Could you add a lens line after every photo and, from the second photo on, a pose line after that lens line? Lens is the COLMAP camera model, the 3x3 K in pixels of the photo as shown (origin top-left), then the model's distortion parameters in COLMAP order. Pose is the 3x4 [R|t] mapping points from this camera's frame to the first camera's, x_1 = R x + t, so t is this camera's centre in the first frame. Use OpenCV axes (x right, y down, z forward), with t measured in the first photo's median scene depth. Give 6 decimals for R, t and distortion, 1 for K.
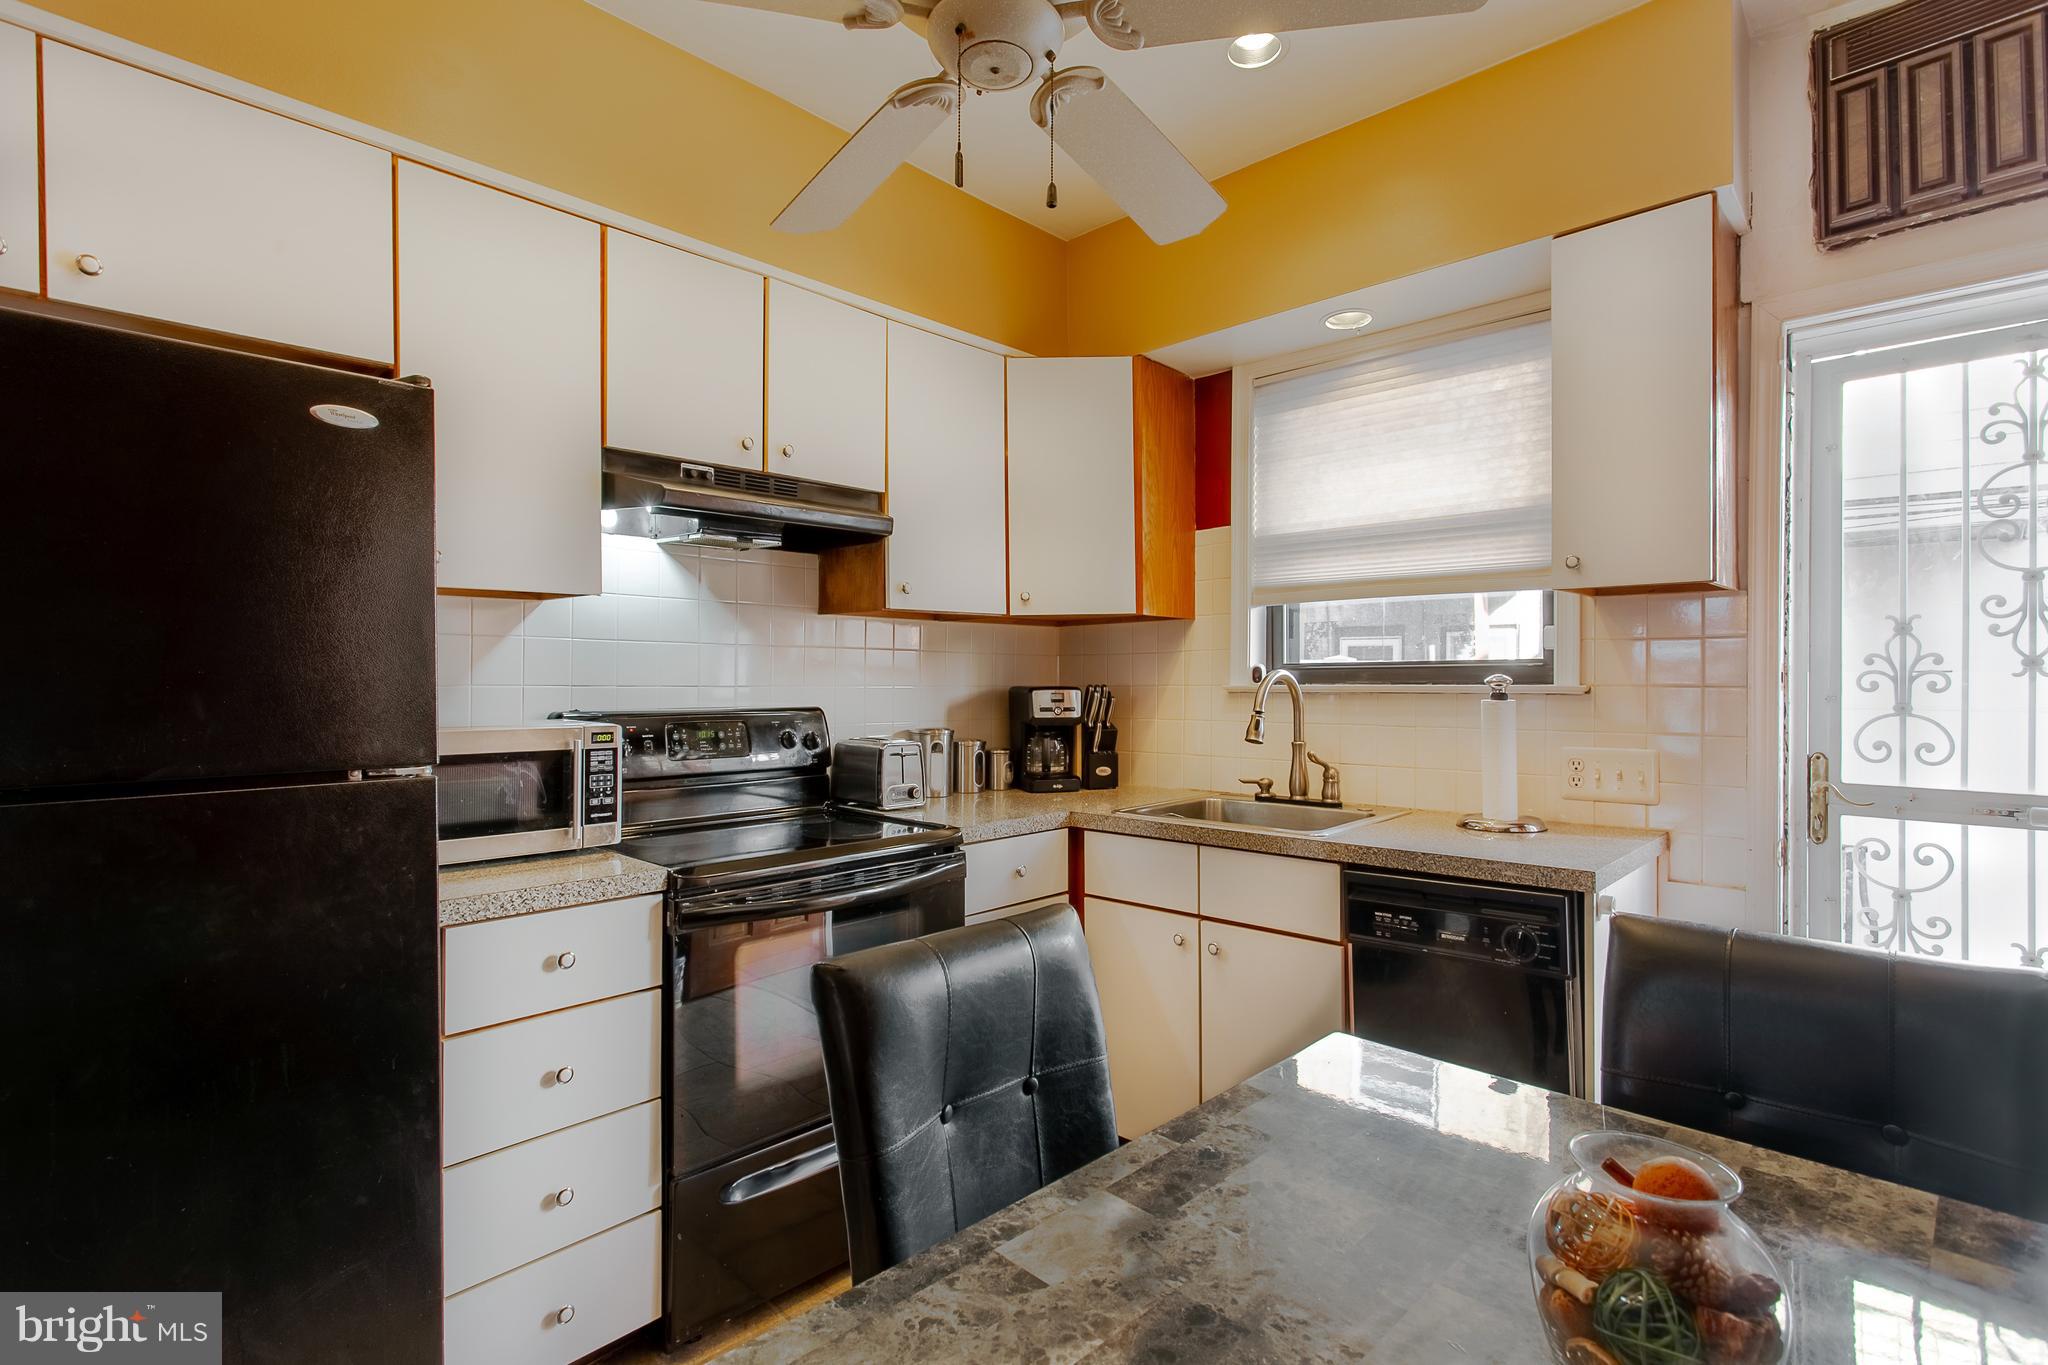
lens RADIAL K [[910.8, 0, 1024.0], [0, 910.8, 682.5], [0, 0, 1]] dist [0.000709, 0.000906]
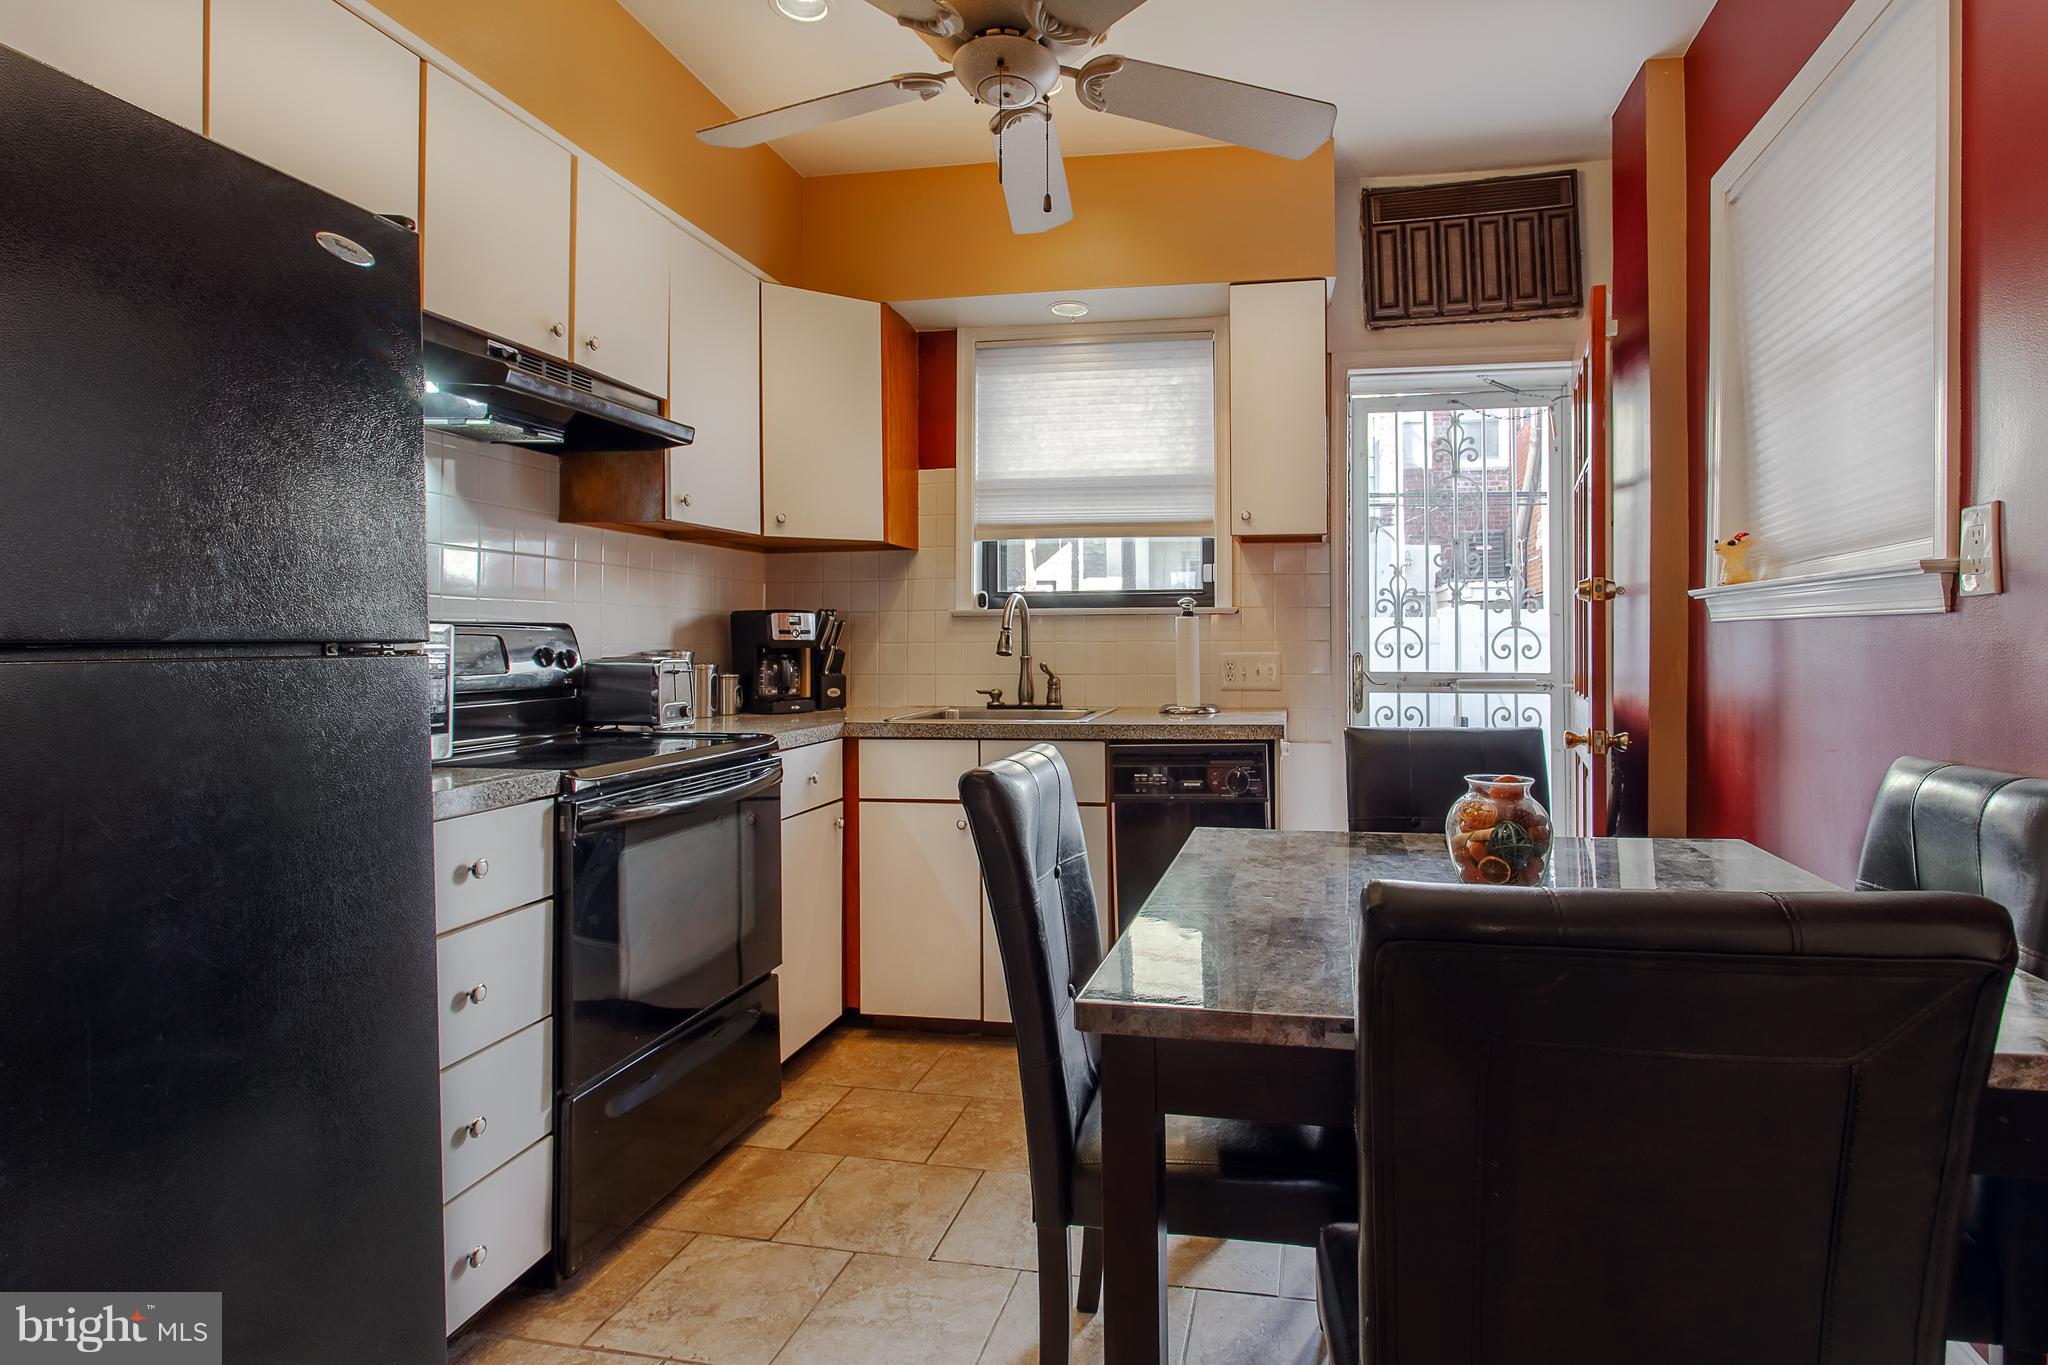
lens RADIAL K [[1020.2, 0, 1025.0], [0, 1020.2, 636.7], [0, 0, 1]] dist [-0.001409, 0.000397]
pose [[0.844337, 0.007290, 0.535763, -0.425202], [0.000896, 0.999887, -0.015018, 0.062279], [-0.535812, 0.013160, 0.844235, -0.119723]]
